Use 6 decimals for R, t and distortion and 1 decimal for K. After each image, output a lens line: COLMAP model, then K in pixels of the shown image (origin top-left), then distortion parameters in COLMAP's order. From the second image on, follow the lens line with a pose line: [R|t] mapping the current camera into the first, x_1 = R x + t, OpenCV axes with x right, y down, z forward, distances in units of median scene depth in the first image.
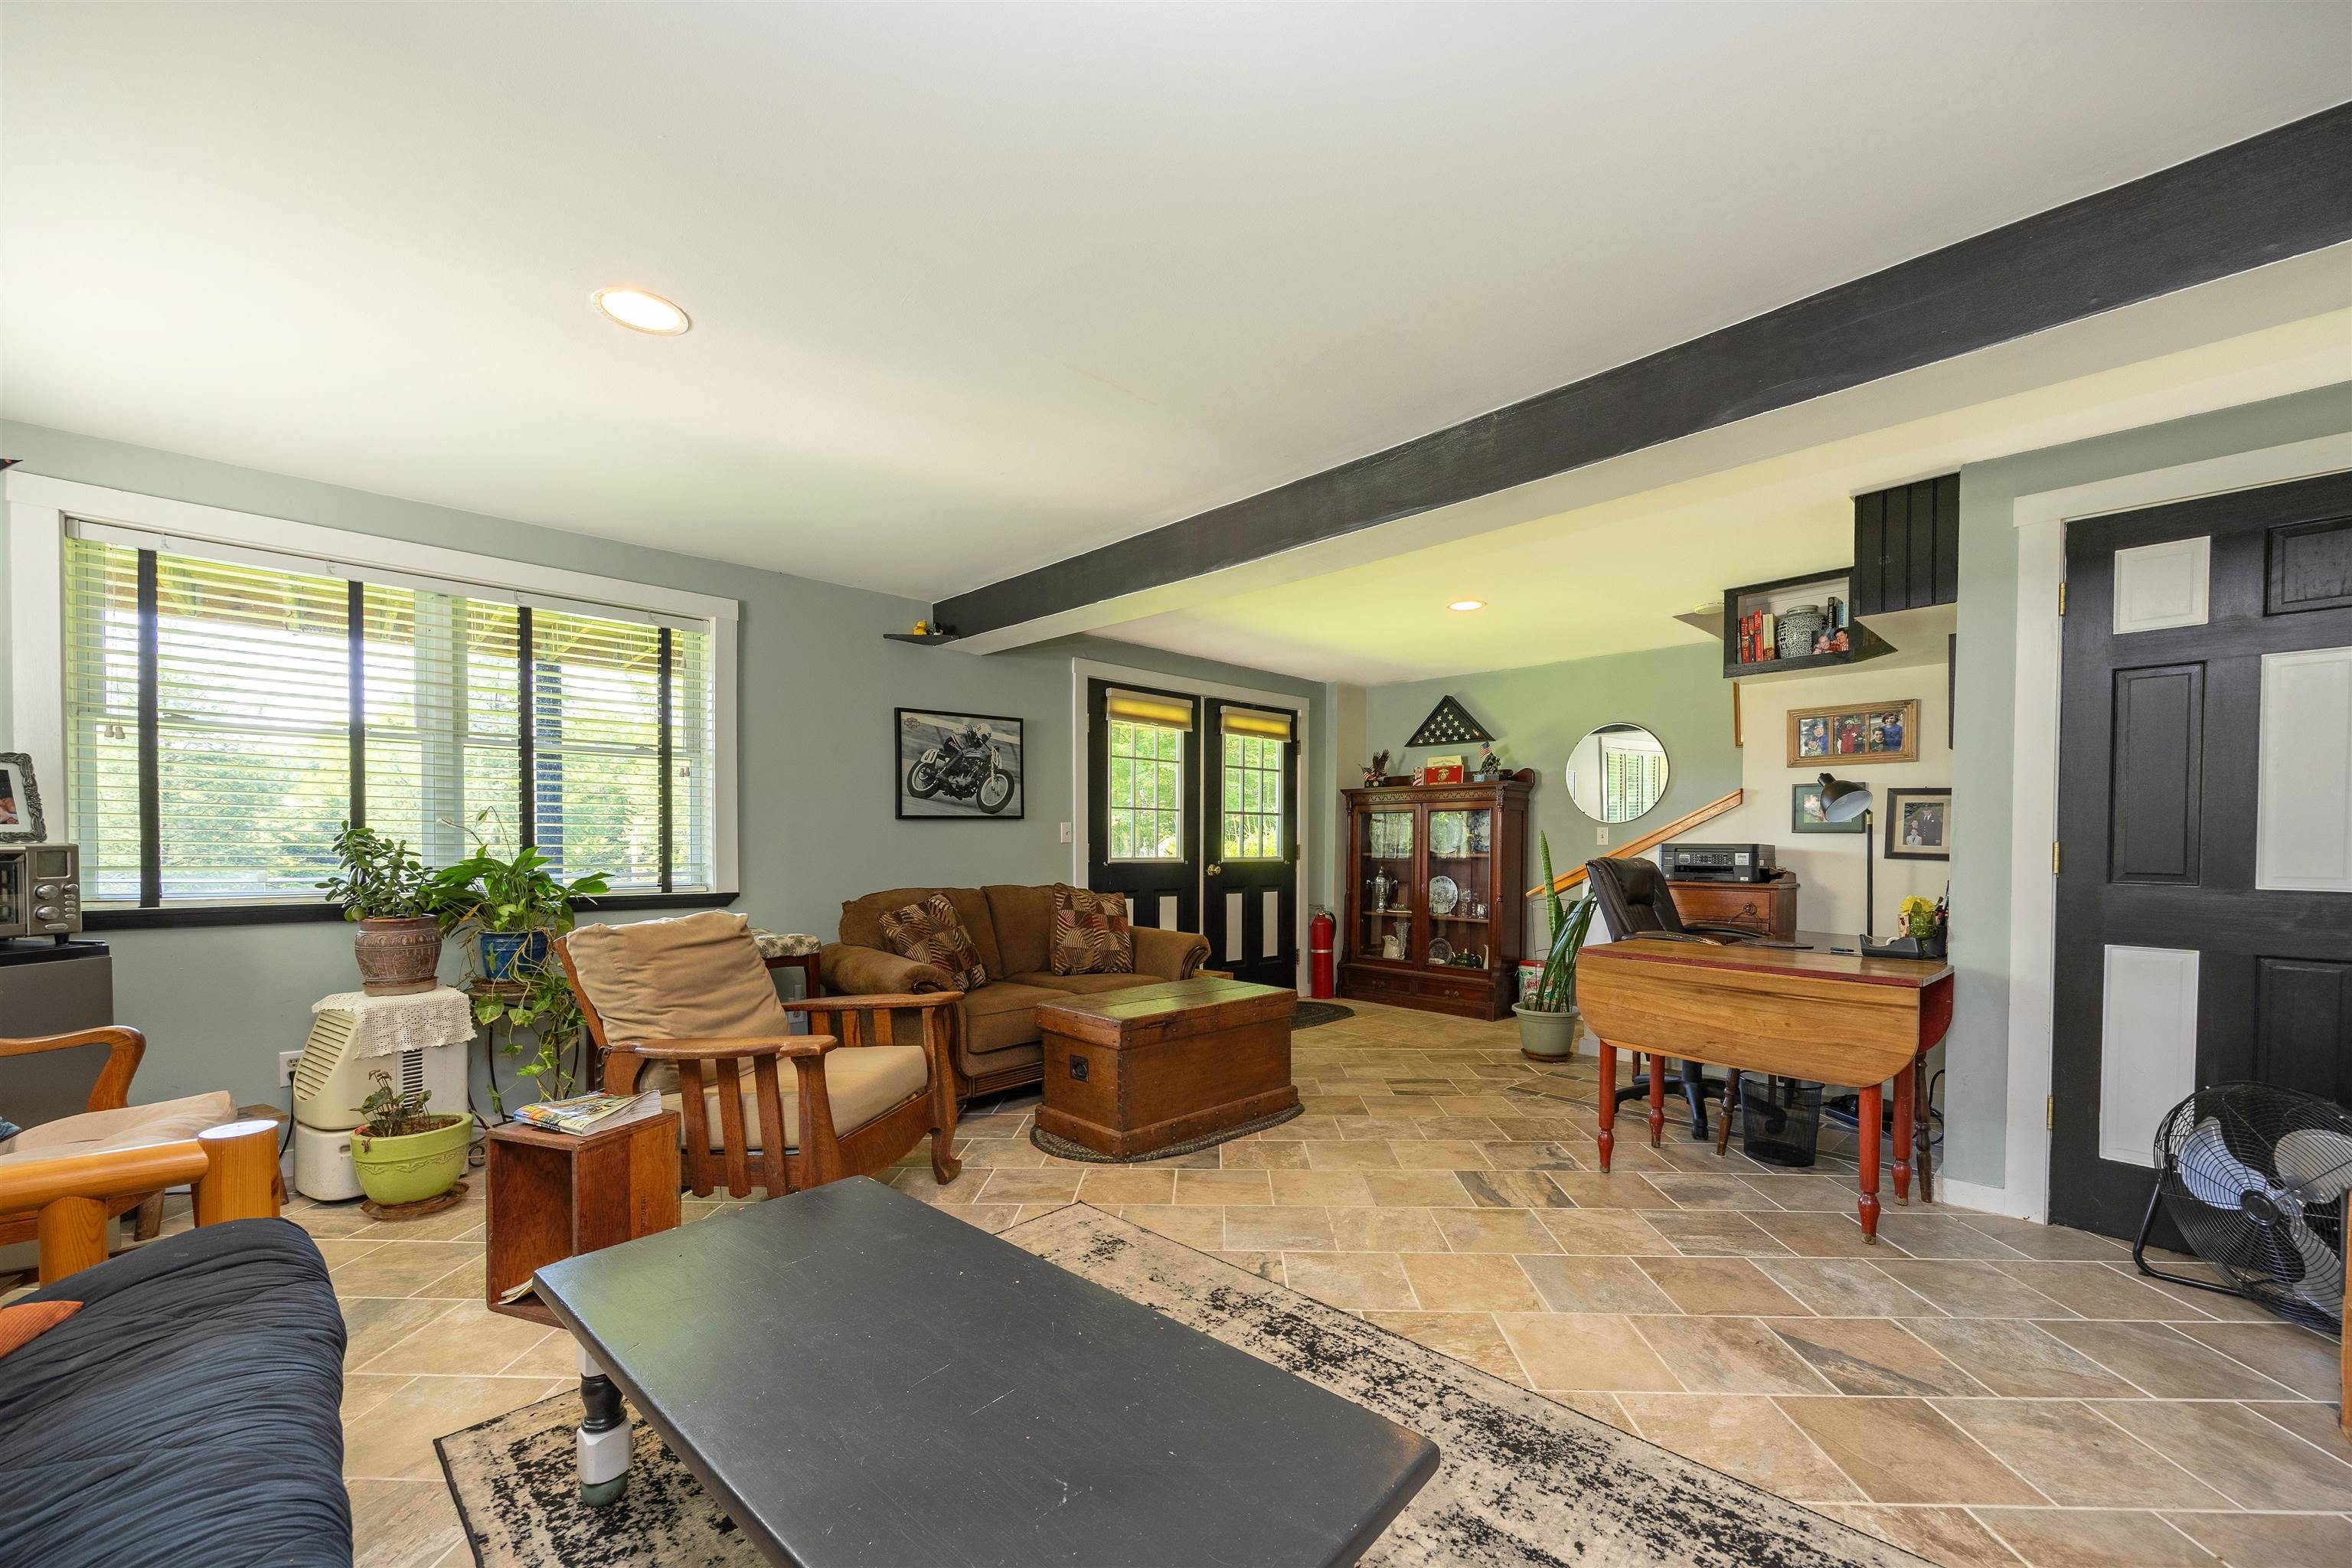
lens RADIAL K [[913.7, 0, 1211.4], [0, 913.7, 868.3], [0, 0, 1]] dist [-0.006901, 0.001142]
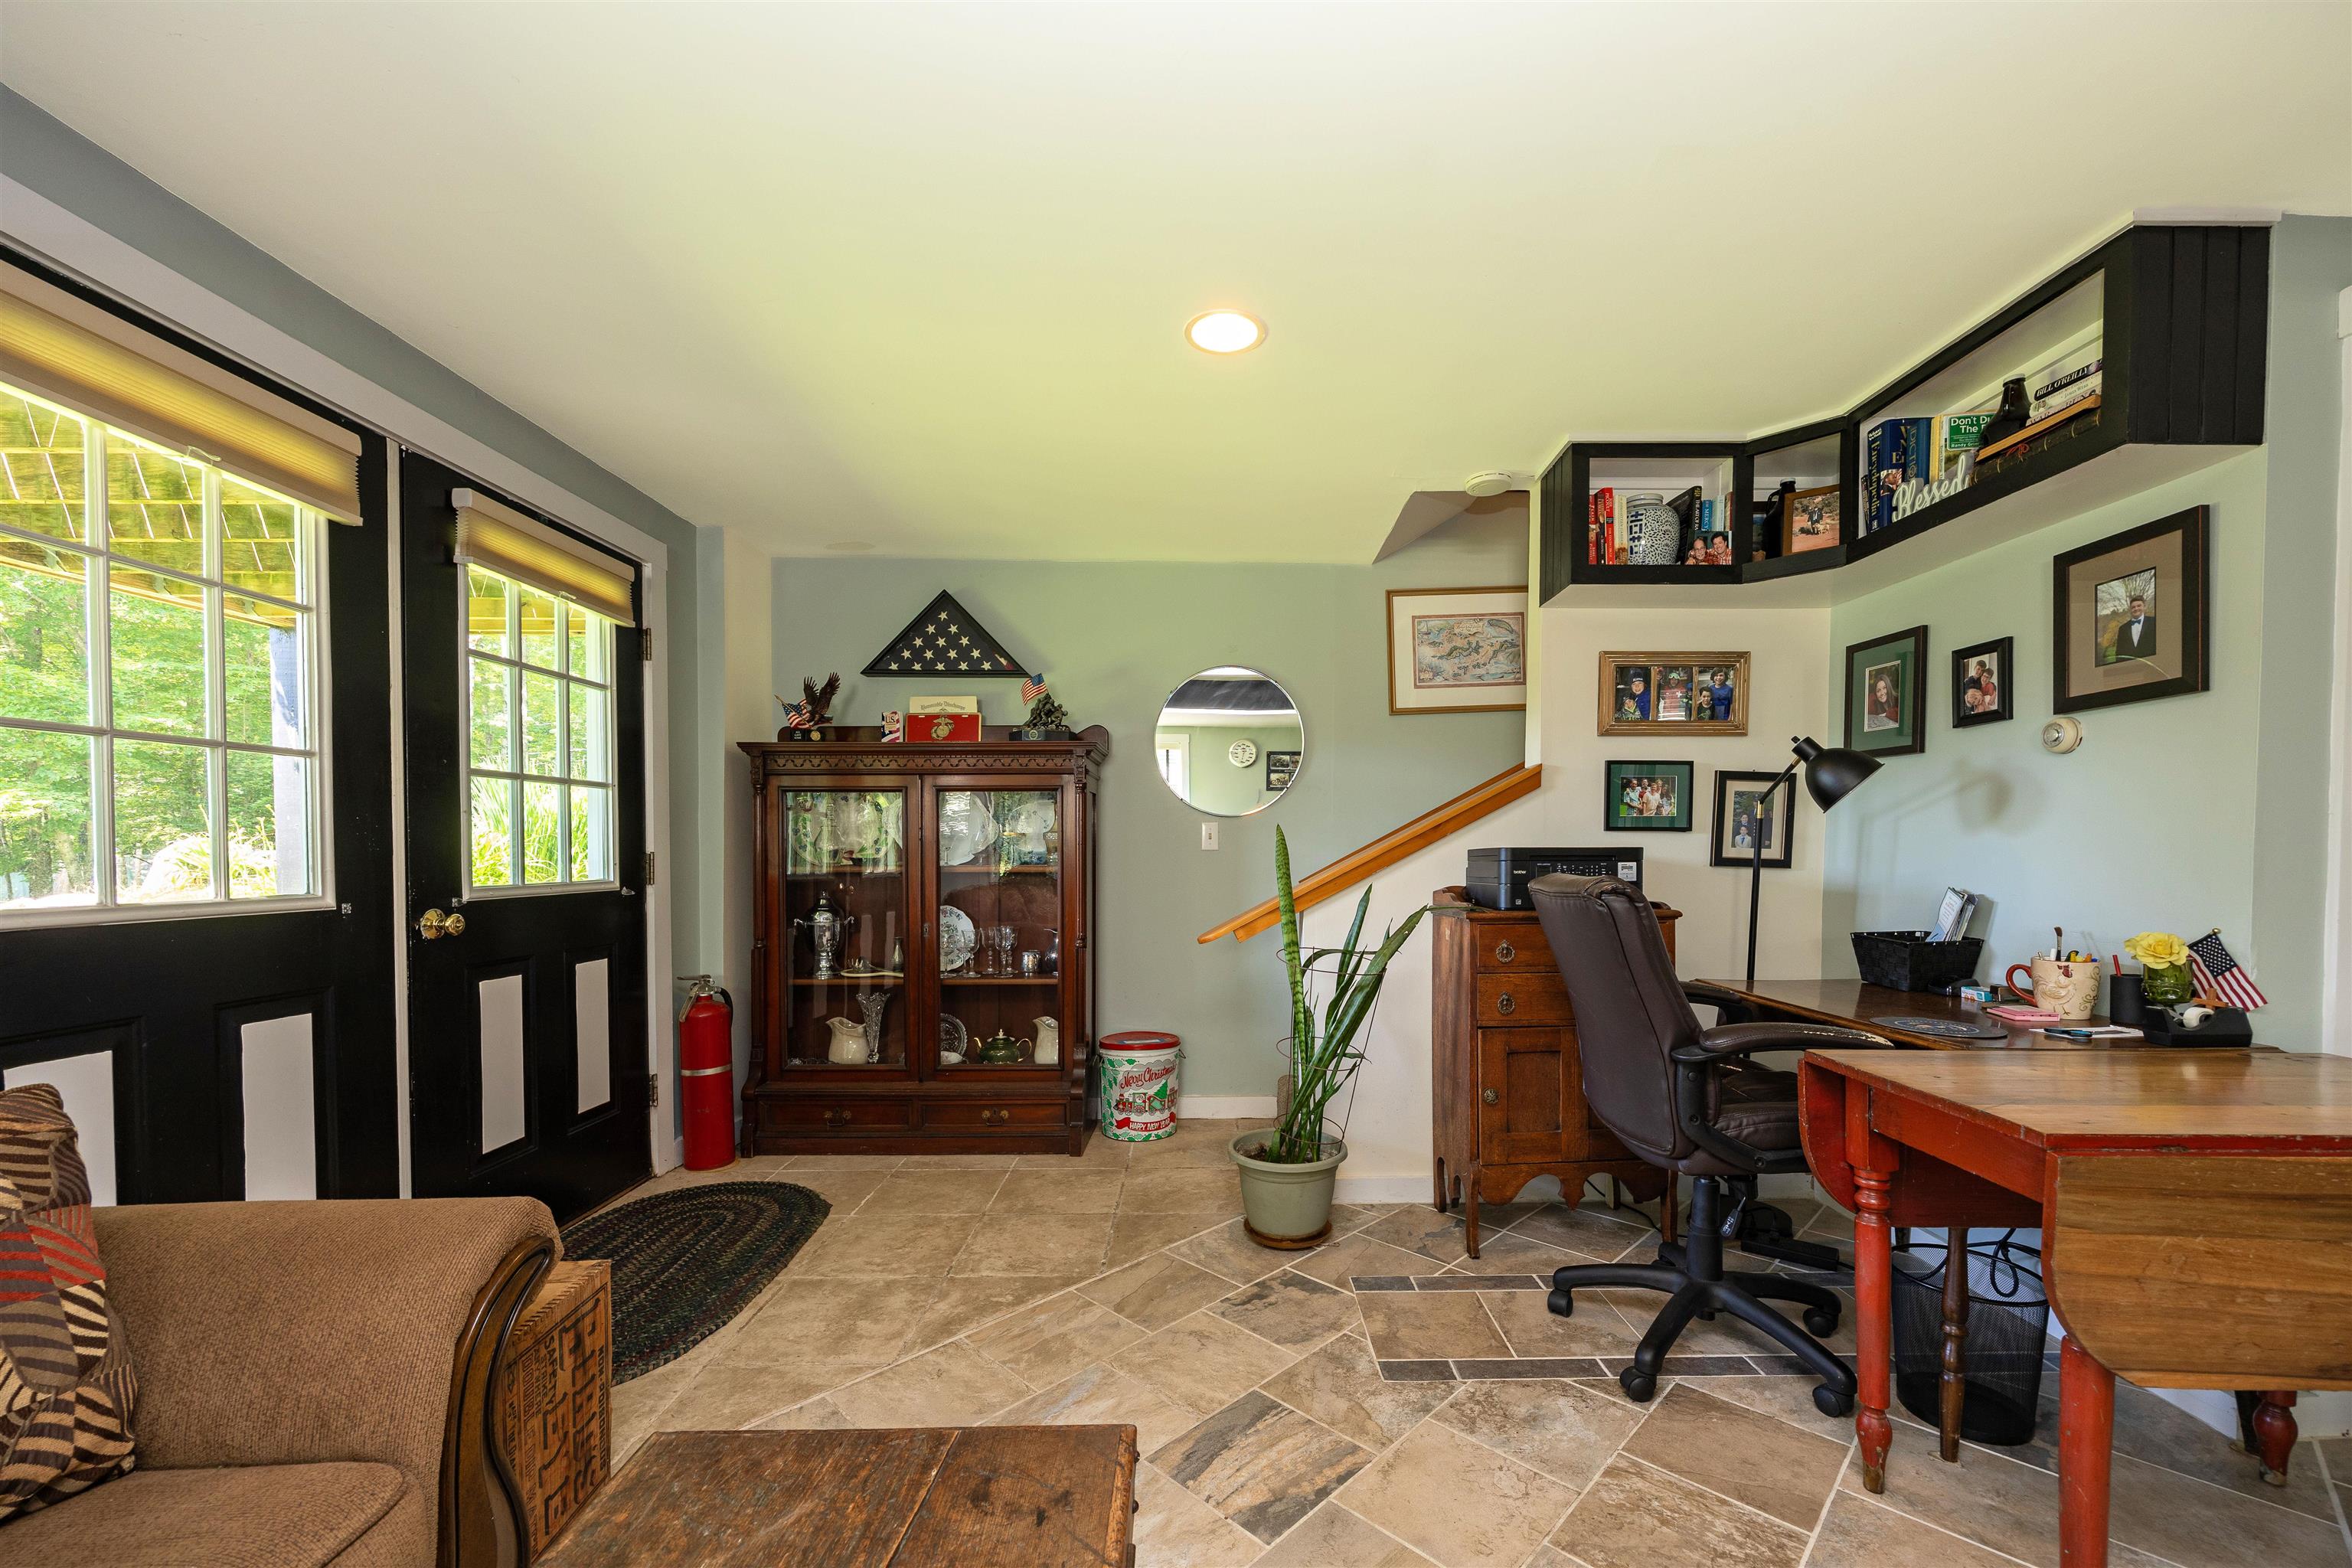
lens RADIAL K [[913.7, 0, 1216.3], [0, 913.7, 866.8], [0, 0, 1]] dist [-0.006901, 0.001142]
pose [[0.690235, -0.021009, 0.723280, -0.057570], [0.023973, 0.999694, 0.006160, -0.019738], [-0.723188, 0.013087, 0.690527, 0.635970]]
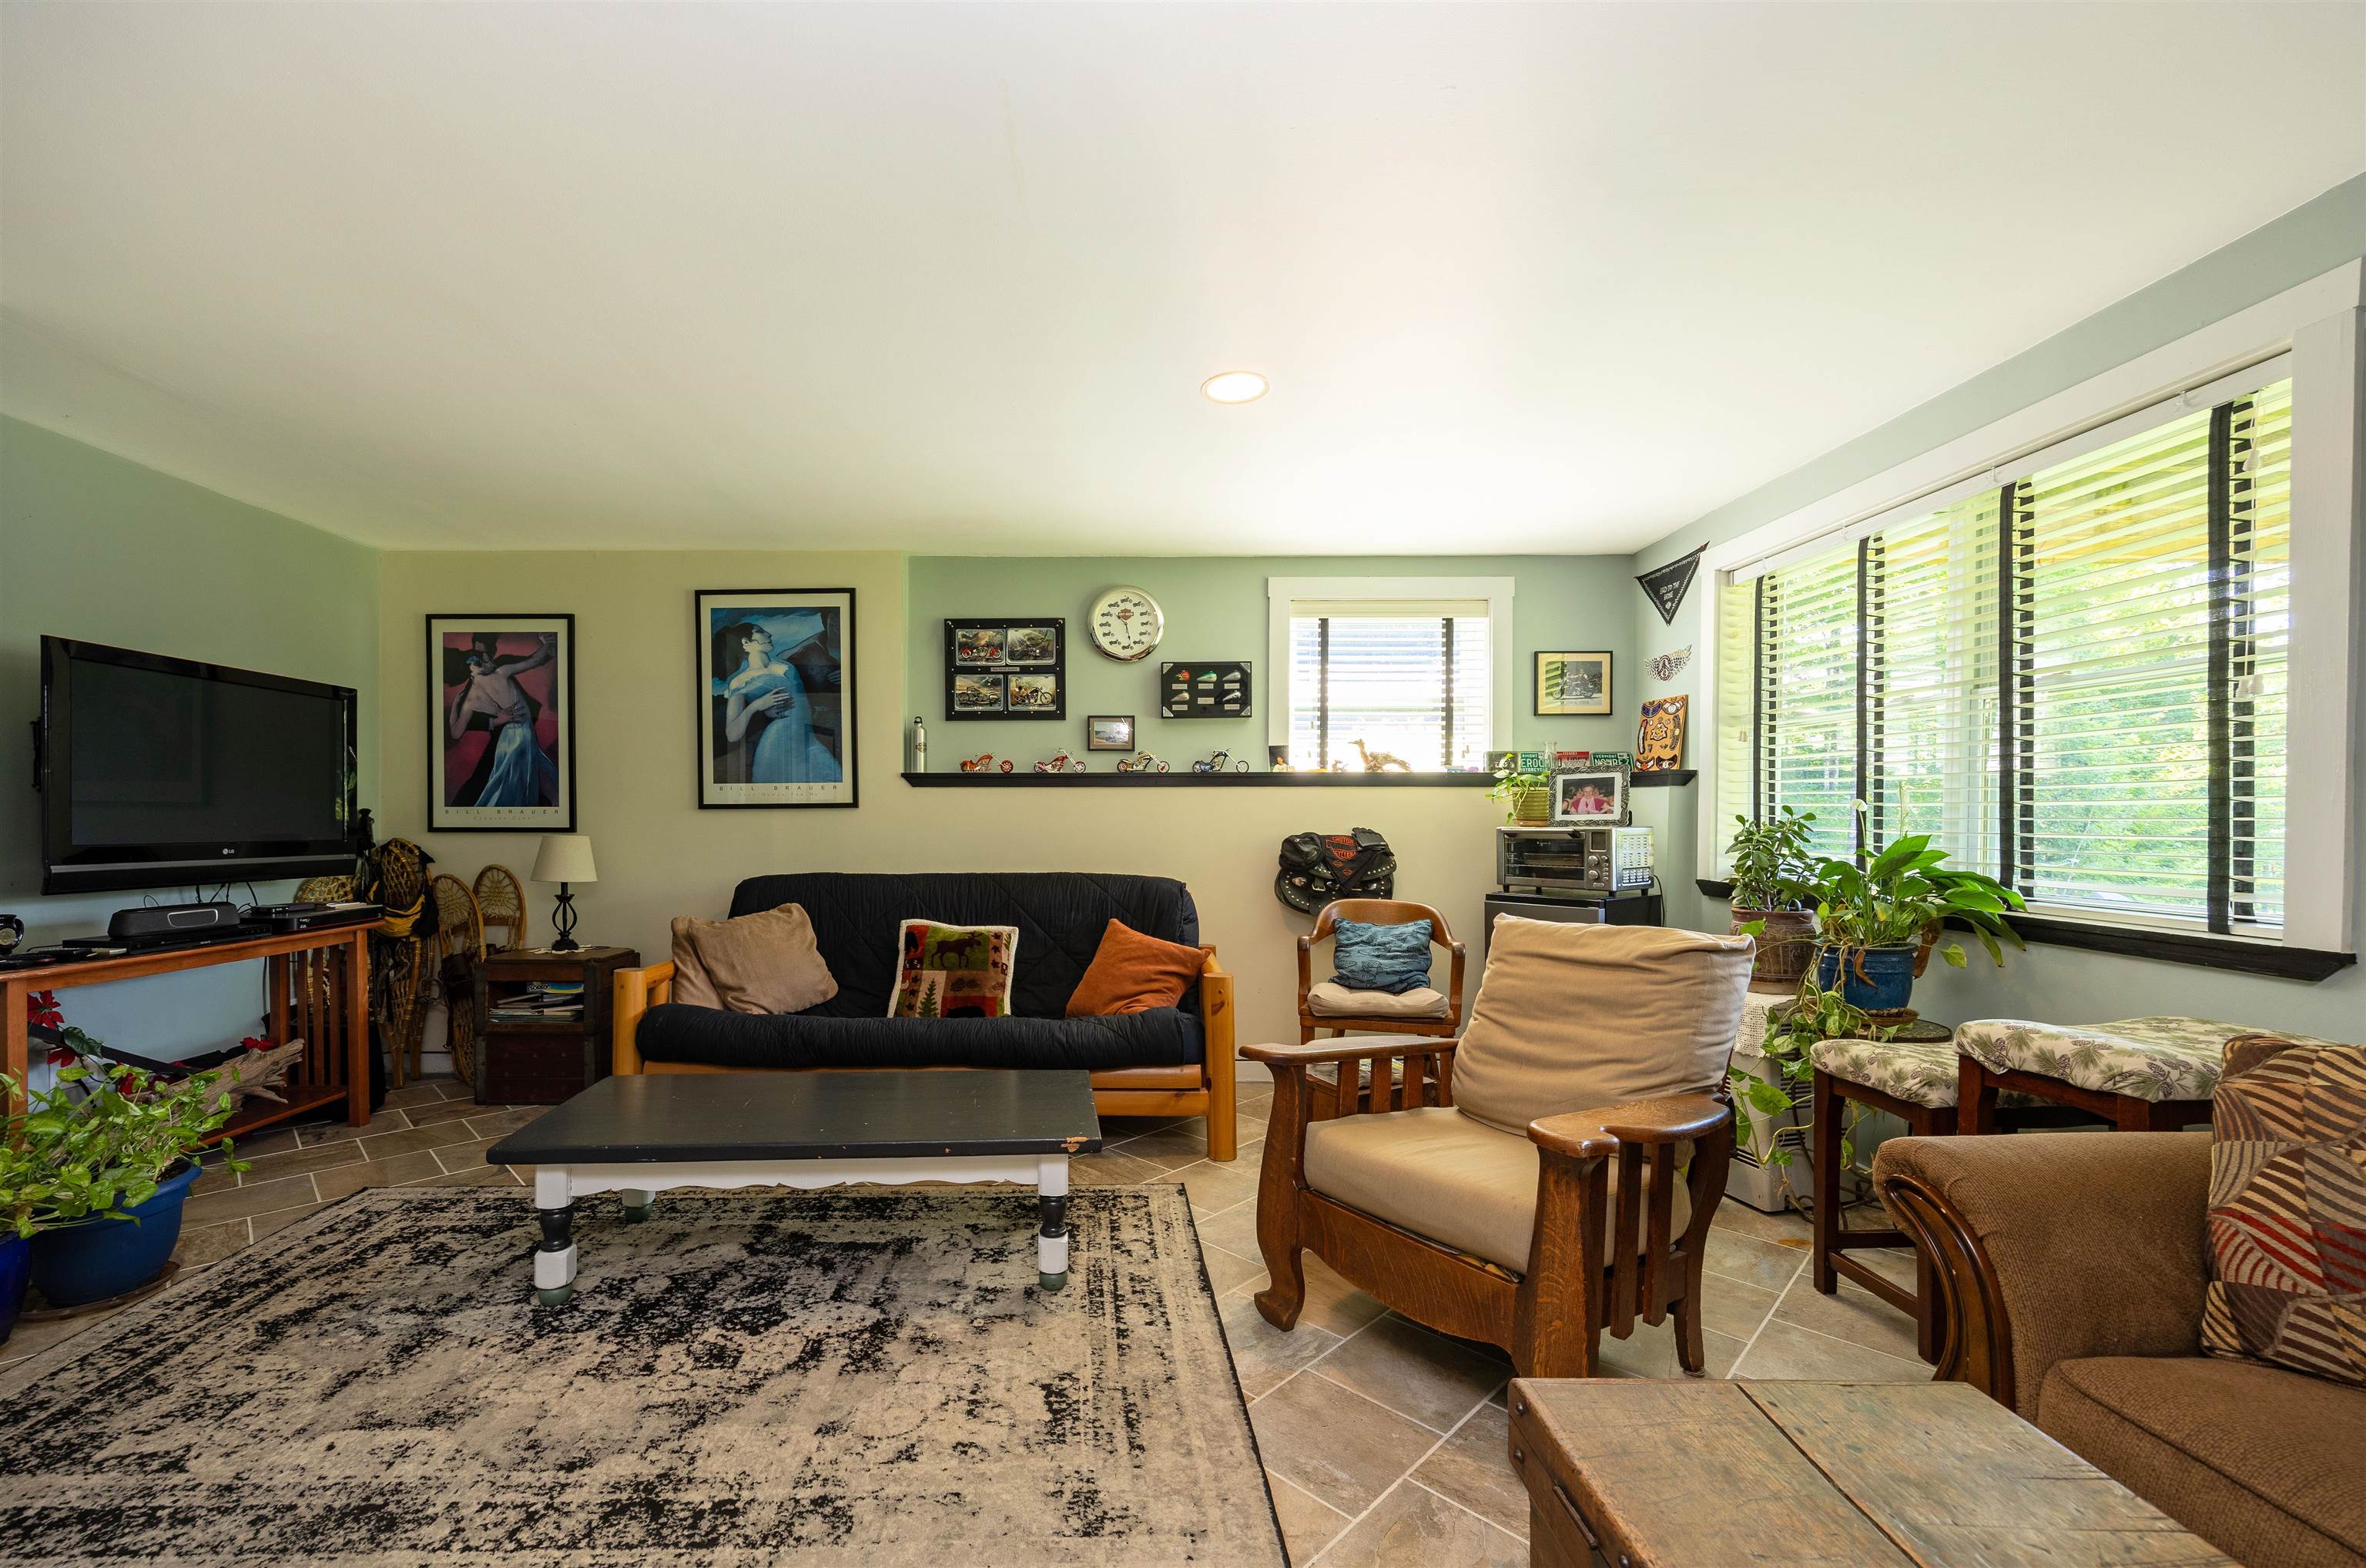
lens RADIAL K [[957.6, 0, 1117.5], [0, 957.6, 838.6], [0, 0, 1]] dist [-0.004871, -0.000459]
pose [[-0.716331, 0.009309, -0.697698, 0.152647], [-0.026029, 0.998859, 0.040051, -0.023436], [0.697275, 0.046850, -0.715271, 0.727248]]
